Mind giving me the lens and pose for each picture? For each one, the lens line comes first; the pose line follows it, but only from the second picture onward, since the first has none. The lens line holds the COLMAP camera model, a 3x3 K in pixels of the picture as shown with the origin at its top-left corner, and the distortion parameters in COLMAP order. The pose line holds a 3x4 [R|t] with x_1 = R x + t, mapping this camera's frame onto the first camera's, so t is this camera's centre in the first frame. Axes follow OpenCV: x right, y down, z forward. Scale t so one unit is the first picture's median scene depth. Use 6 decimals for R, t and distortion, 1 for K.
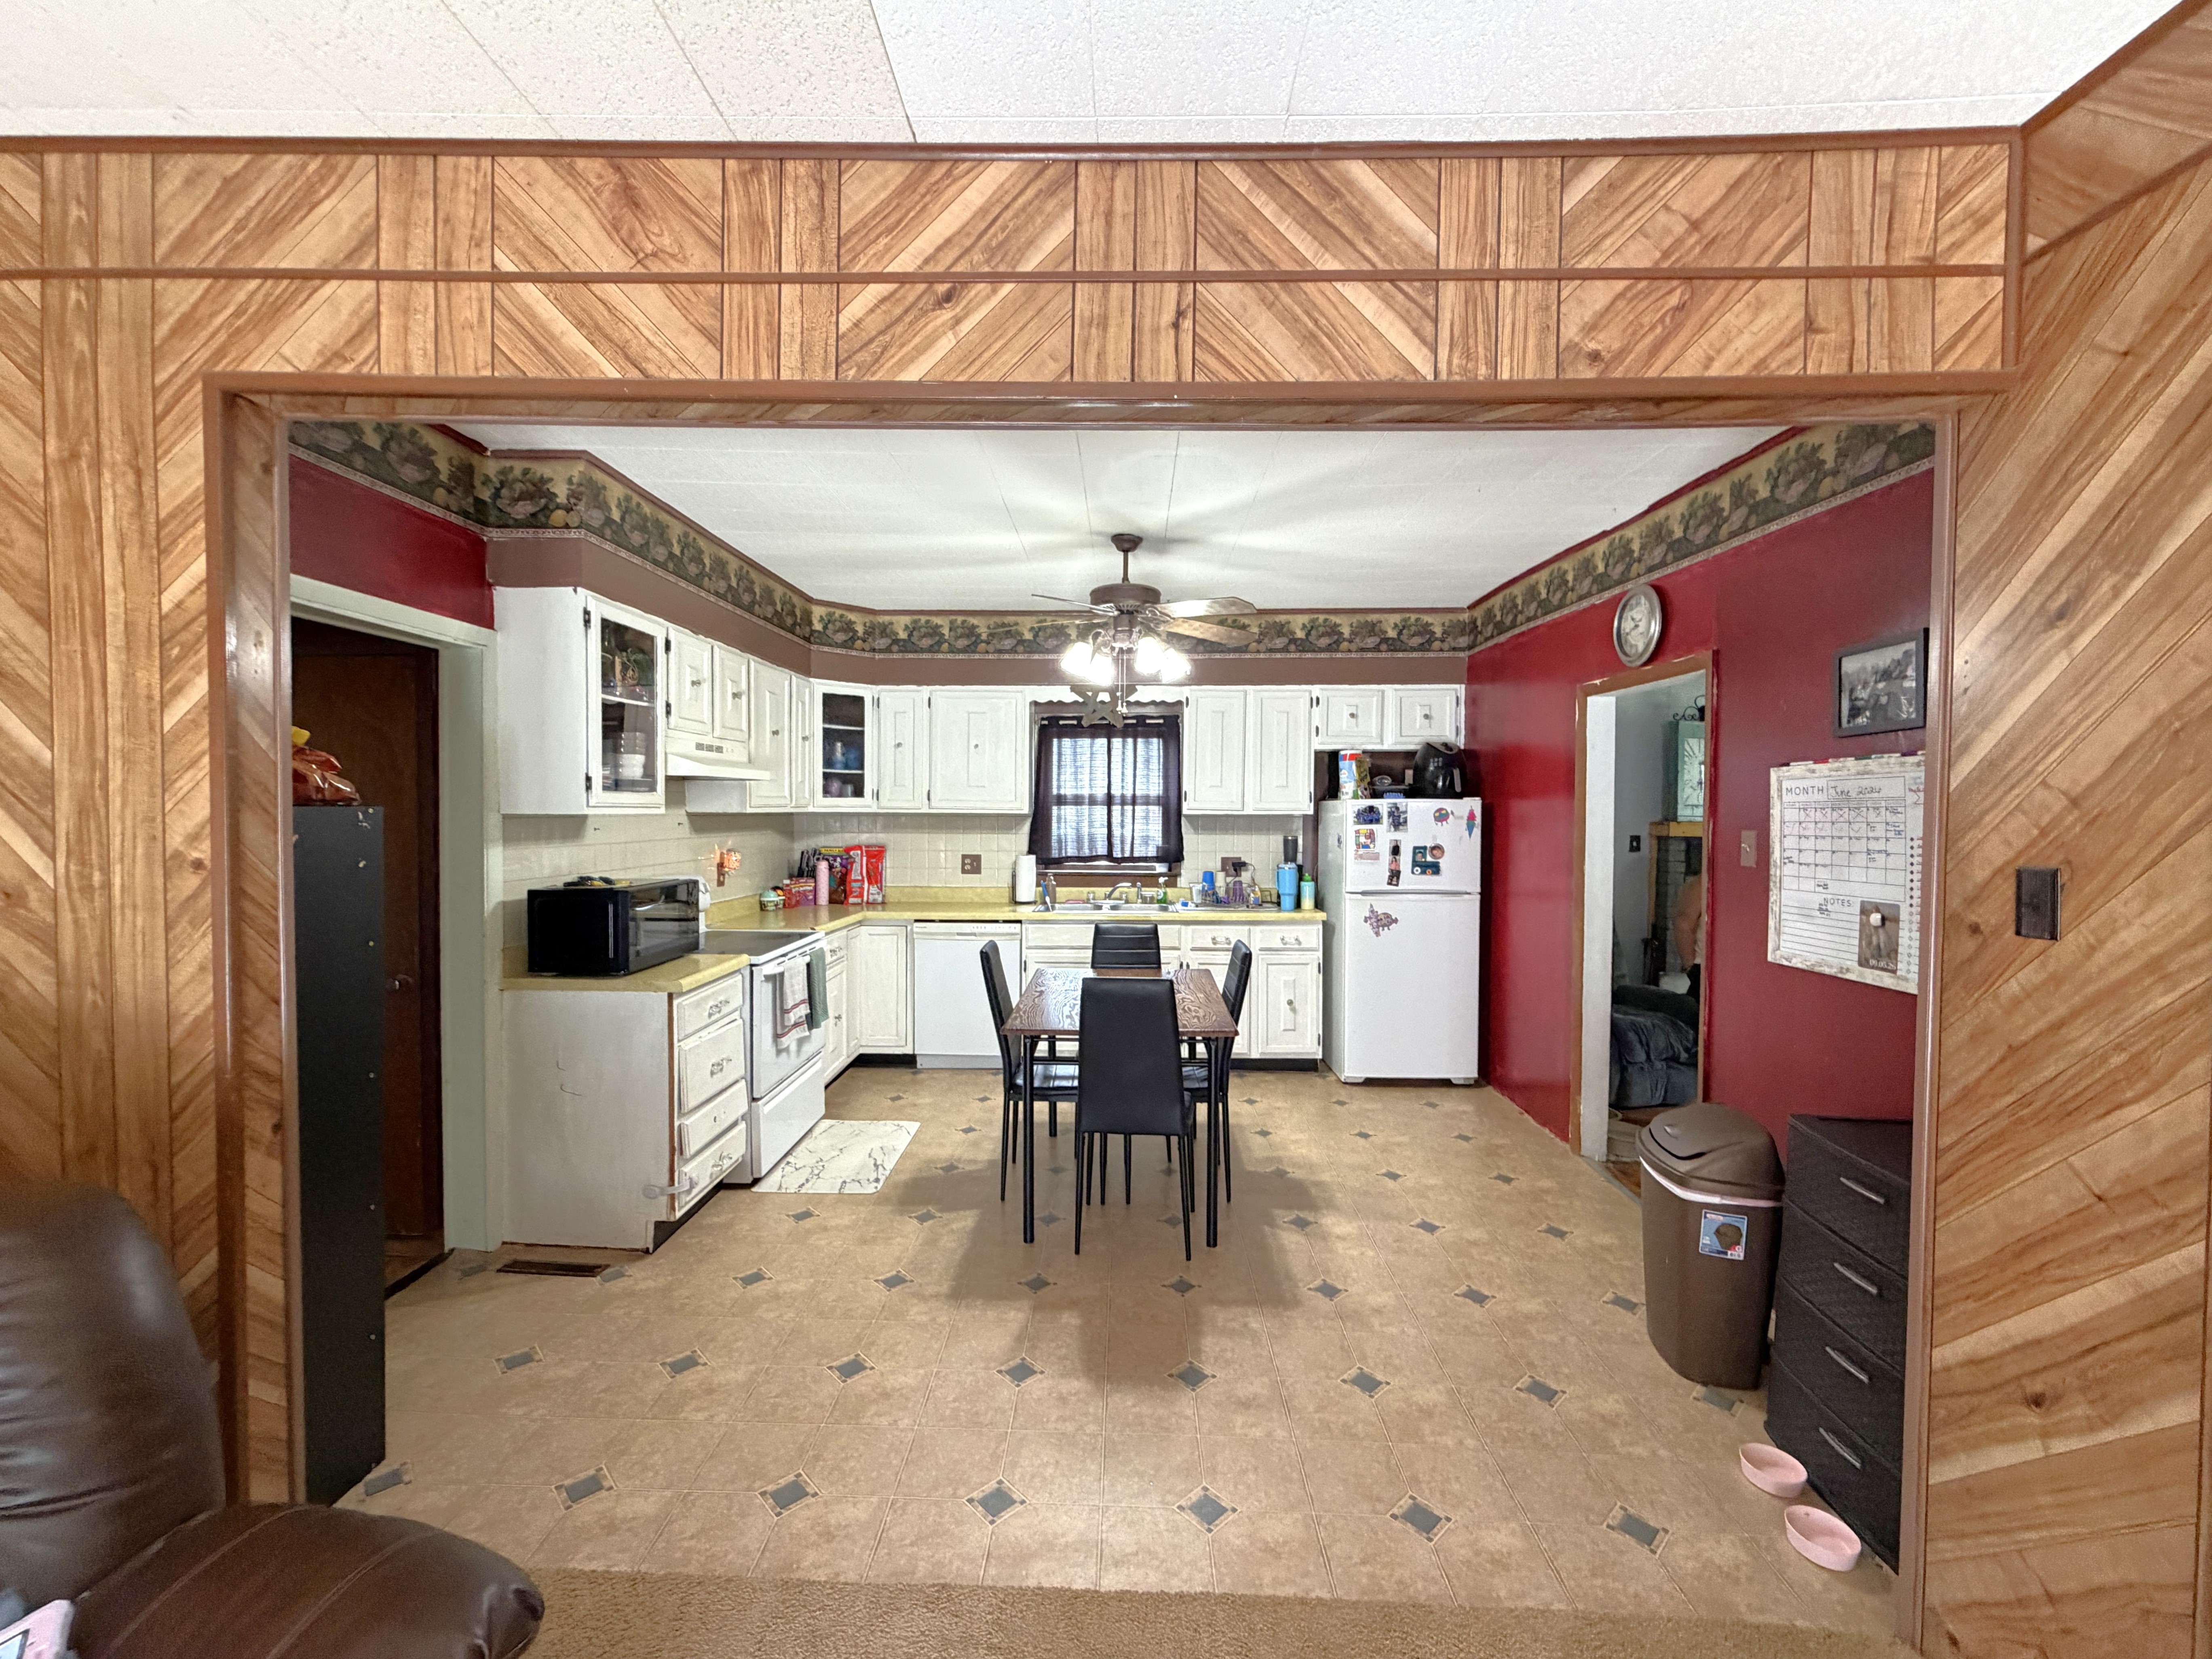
lens RADIAL K [[917.5, 0, 1099.1], [0, 917.5, 829.1], [0, 0, 1]] dist [-0.000718, 0.000257]
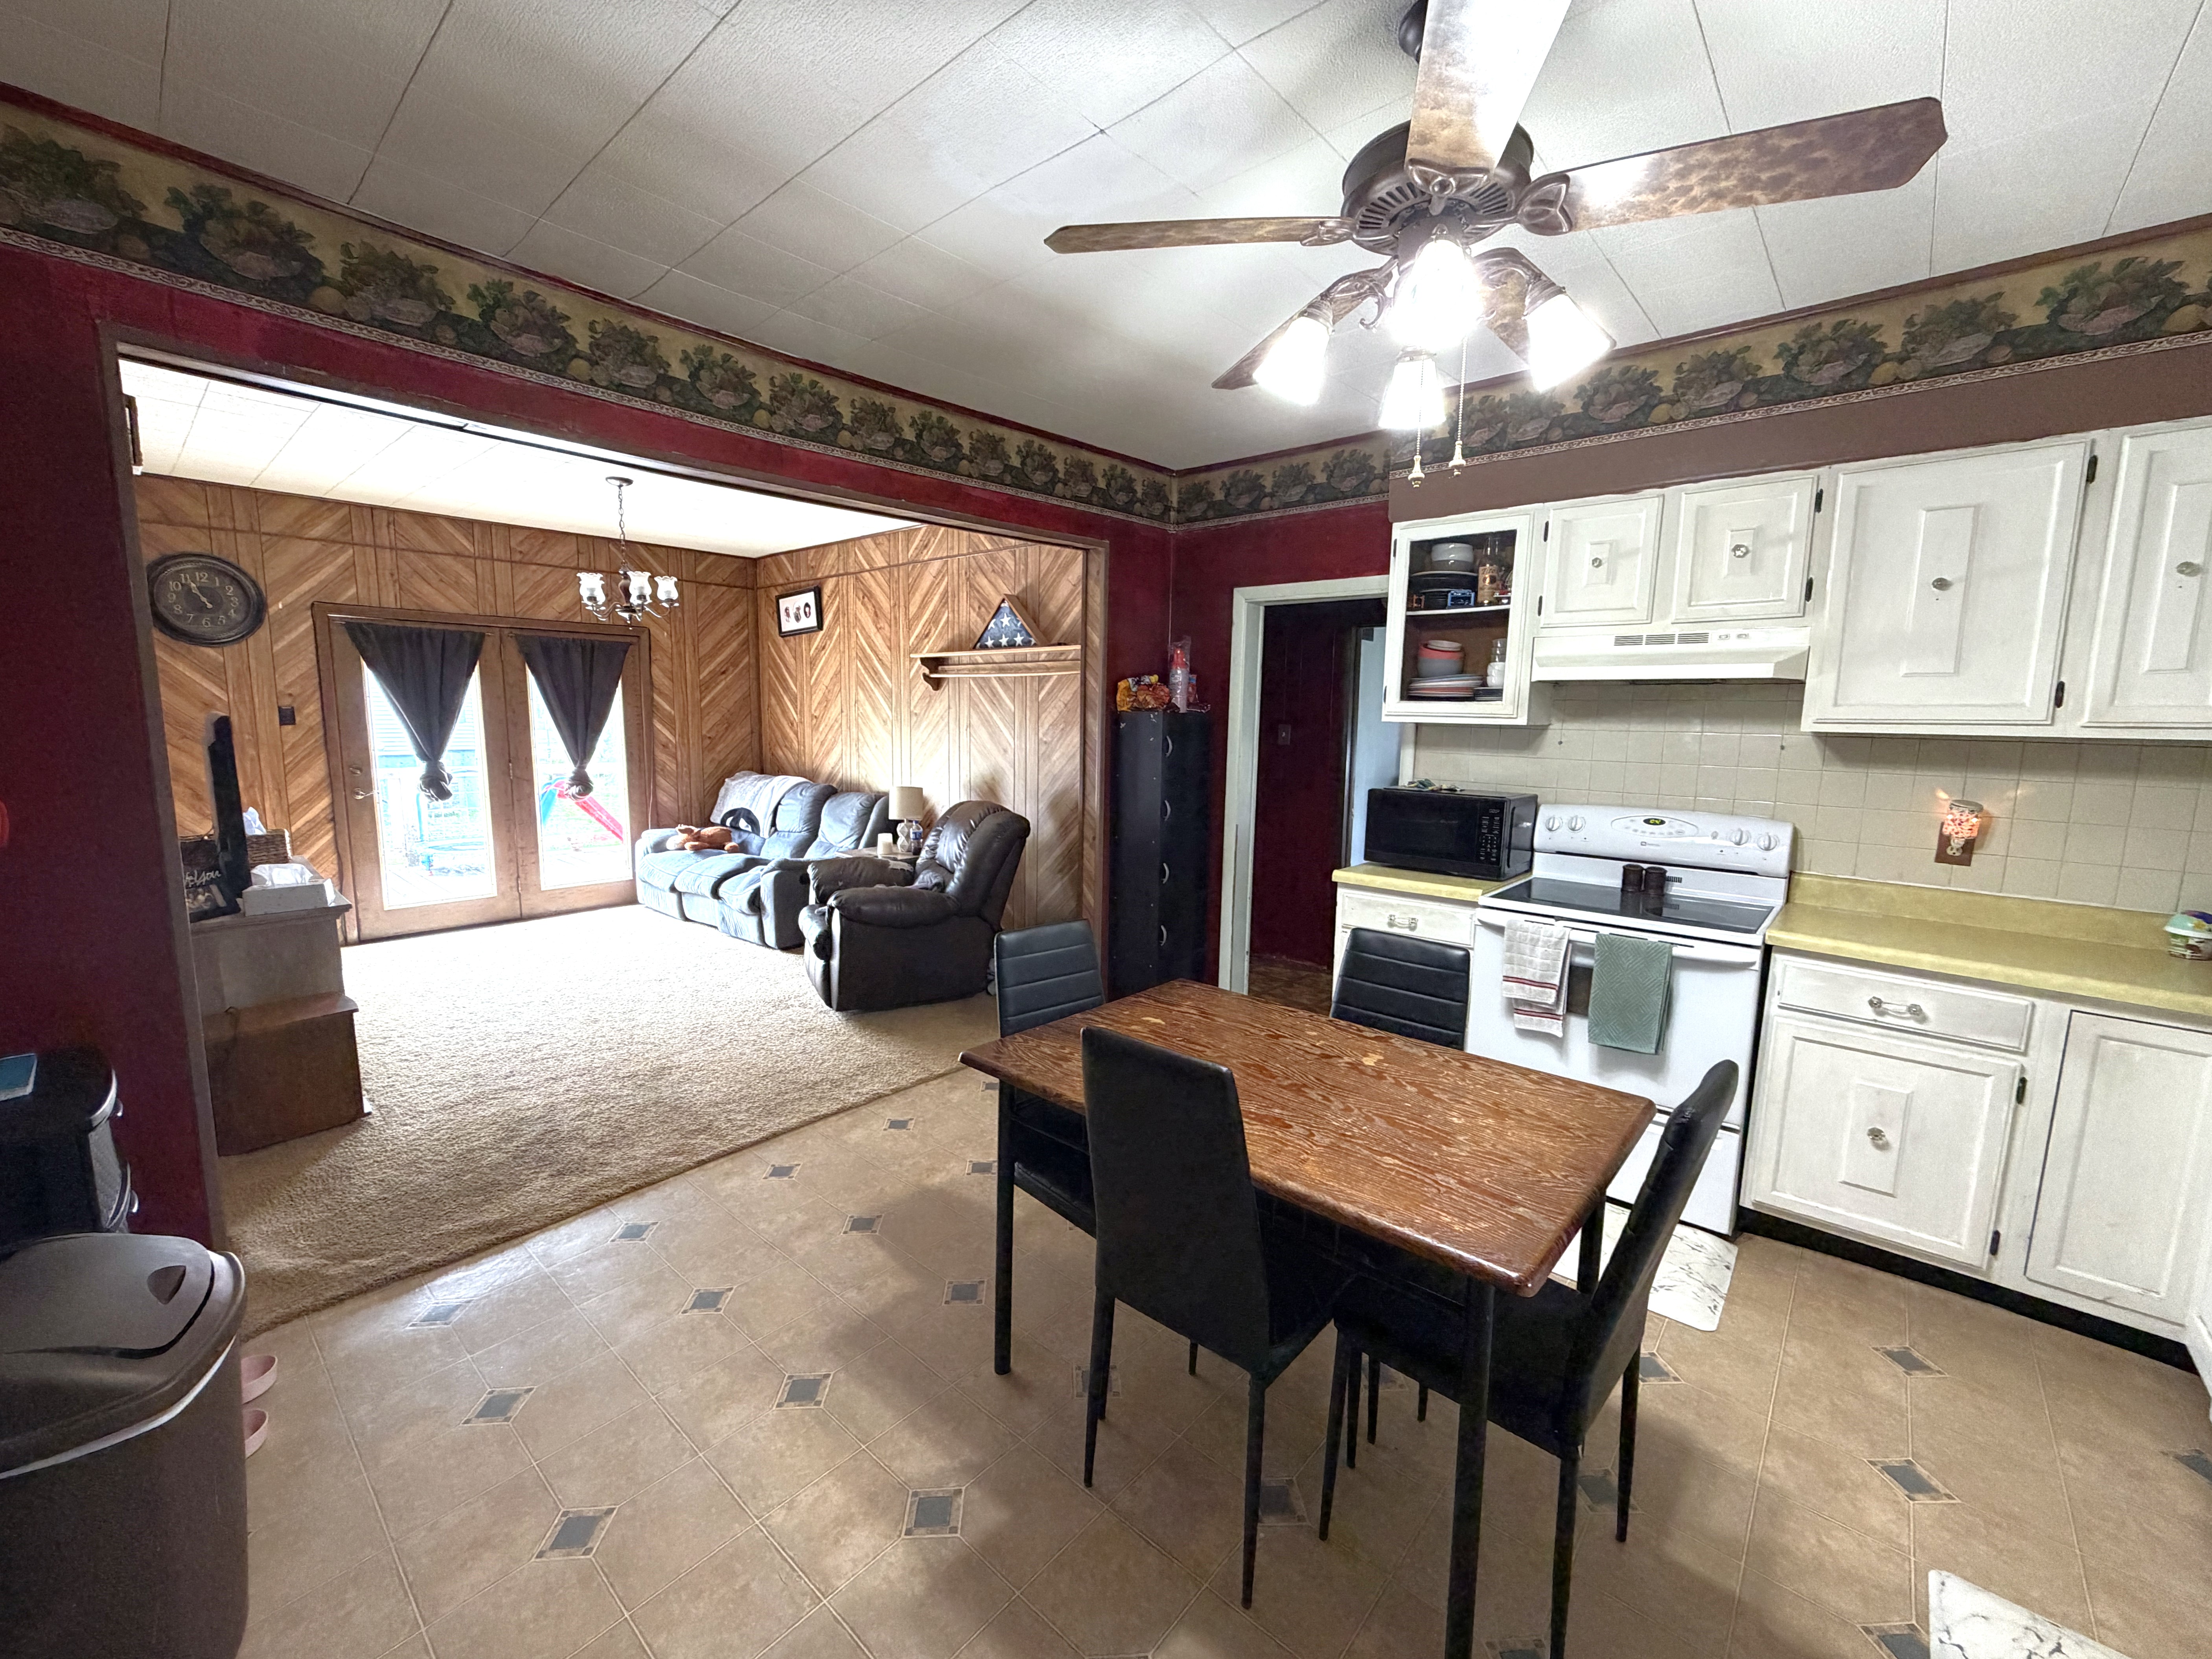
lens RADIAL K [[890.5, 0, 1098.9], [0, 890.5, 829.6], [0, 0, 1]] dist [0.000260, 0.000226]
pose [[-0.637665, 0.084028, -0.765717, 0.503691], [-0.040007, 0.989079, 0.141855, -0.024298], [0.769274, 0.121090, -0.627339, 1.318935]]
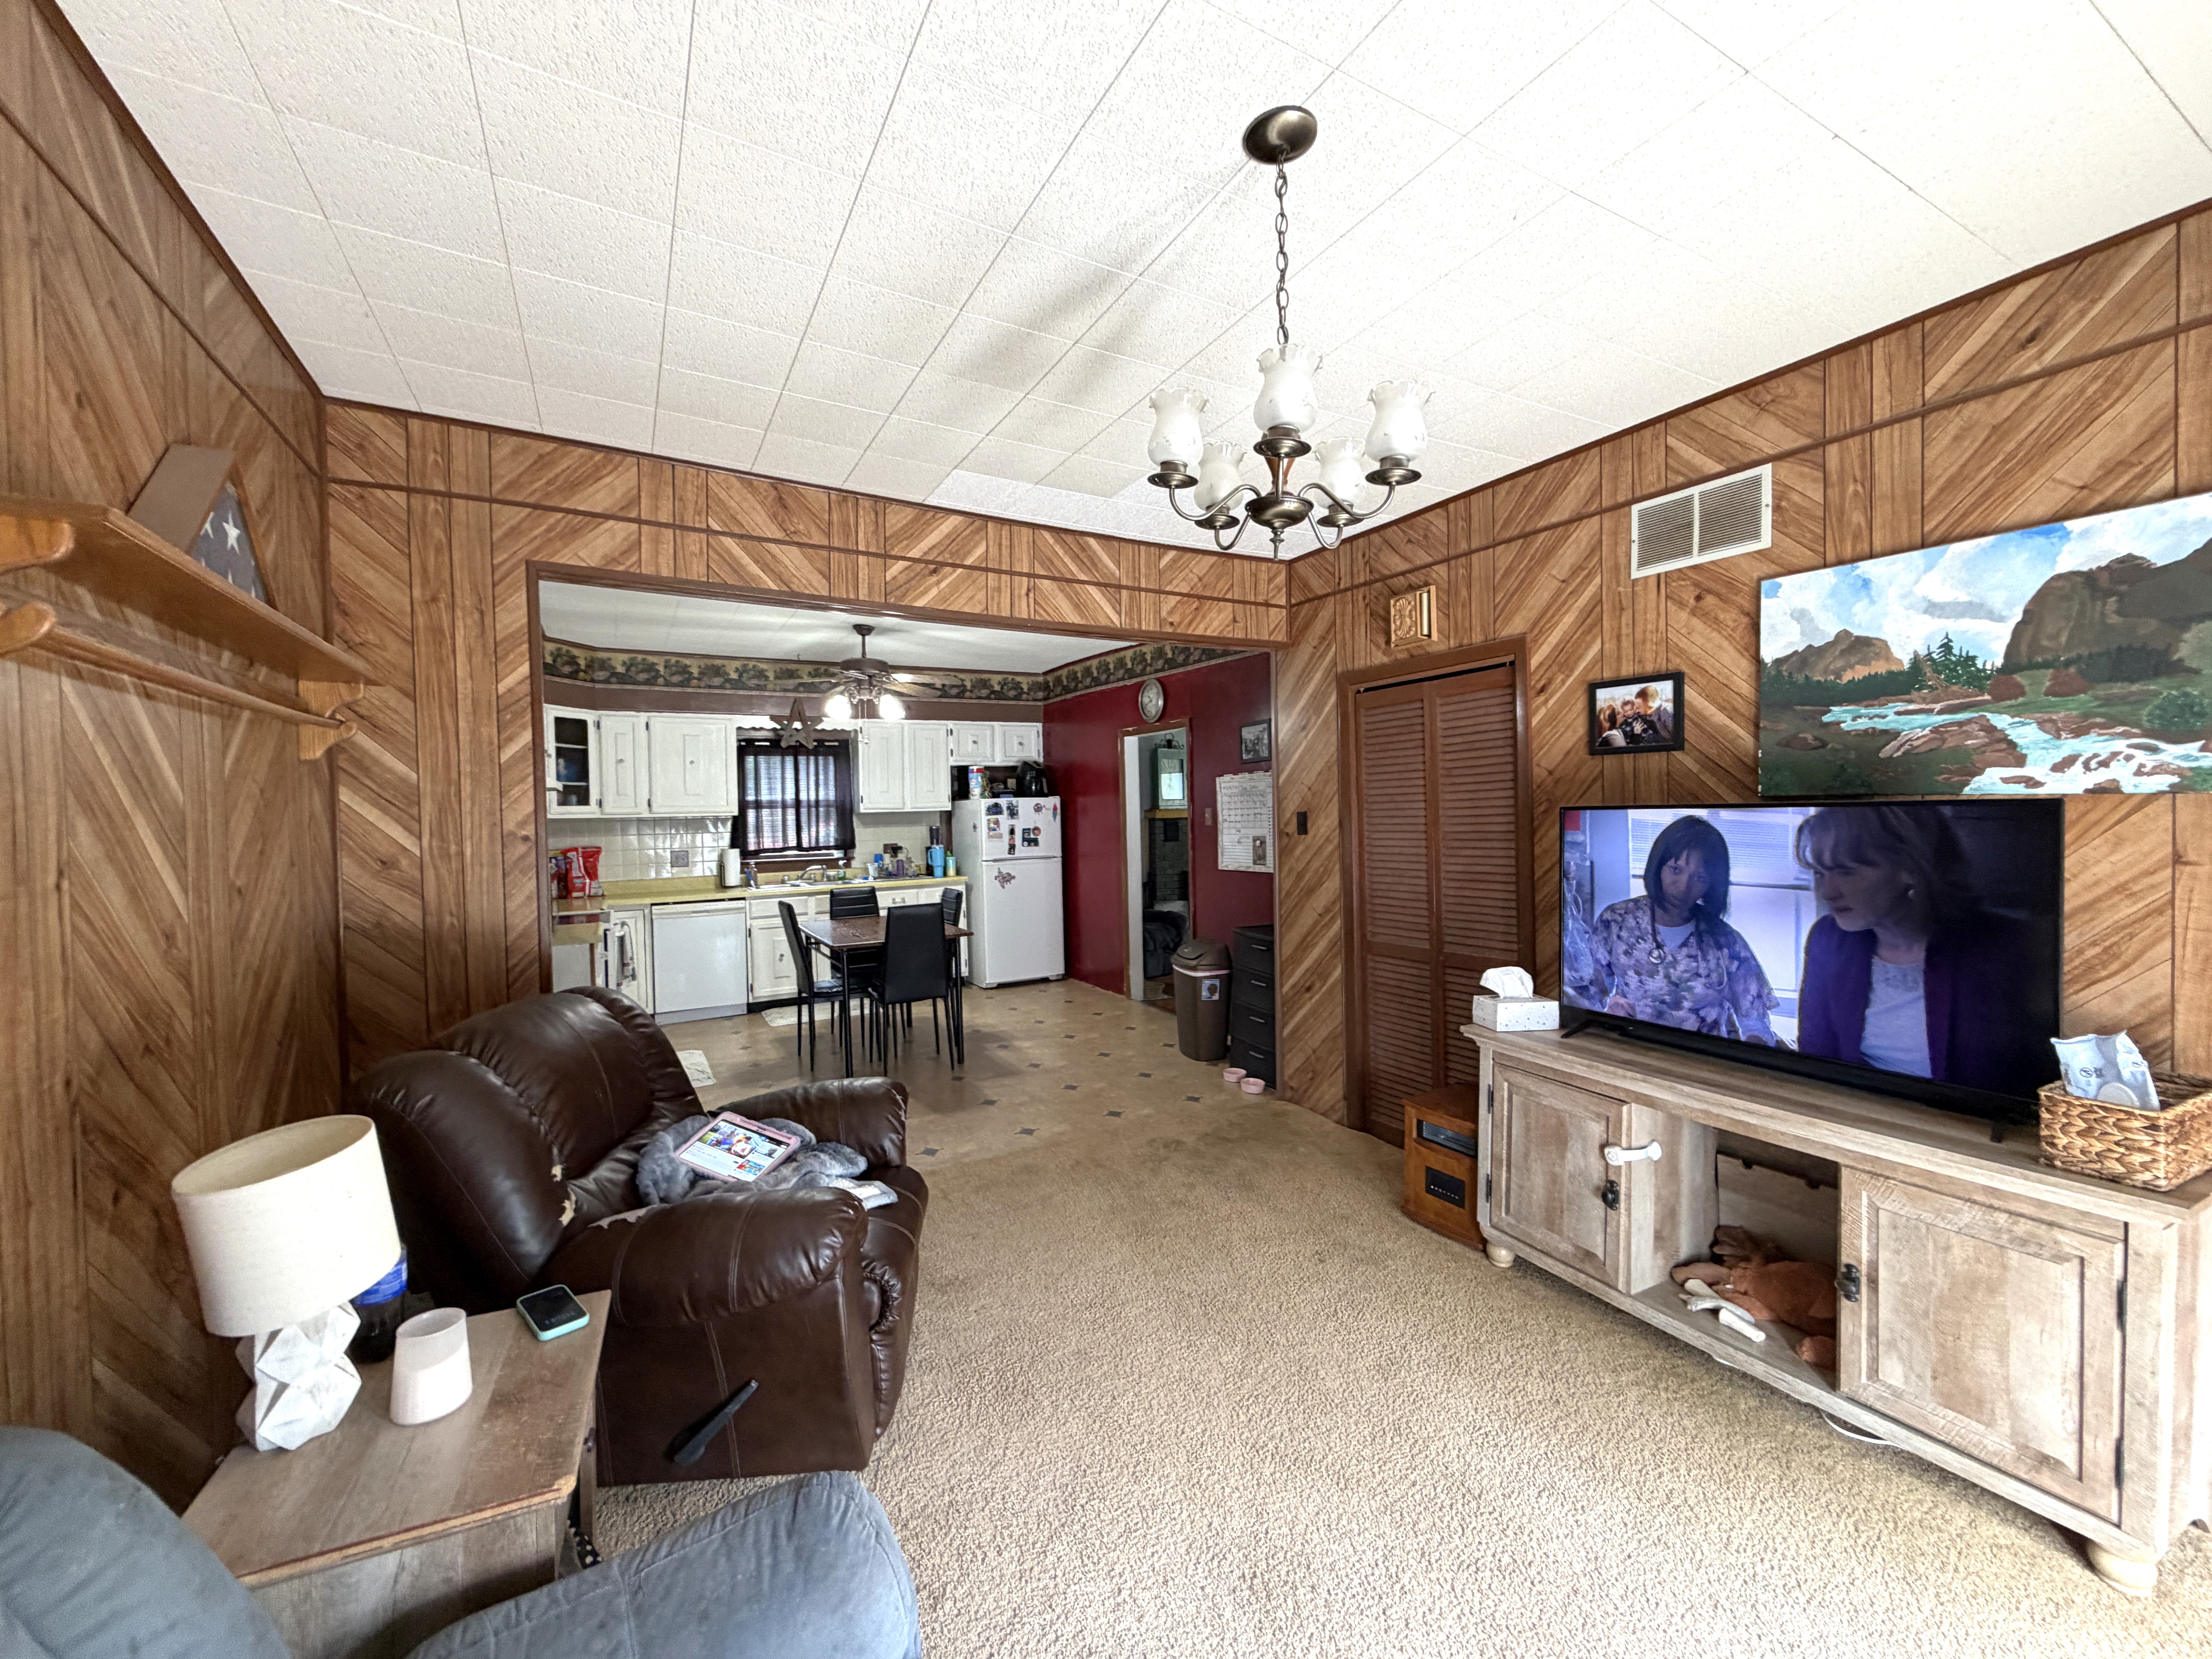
lens RADIAL K [[878.9, 0, 1098.1], [0, 878.9, 830.1], [0, 0, 1]] dist [-0.001294, 0.000103]
pose [[0.859222, -0.036013, 0.510334, -0.437194], [0.039216, 0.999221, 0.004486, 0.028100], [-0.510098, 0.016159, 0.859964, -0.485881]]
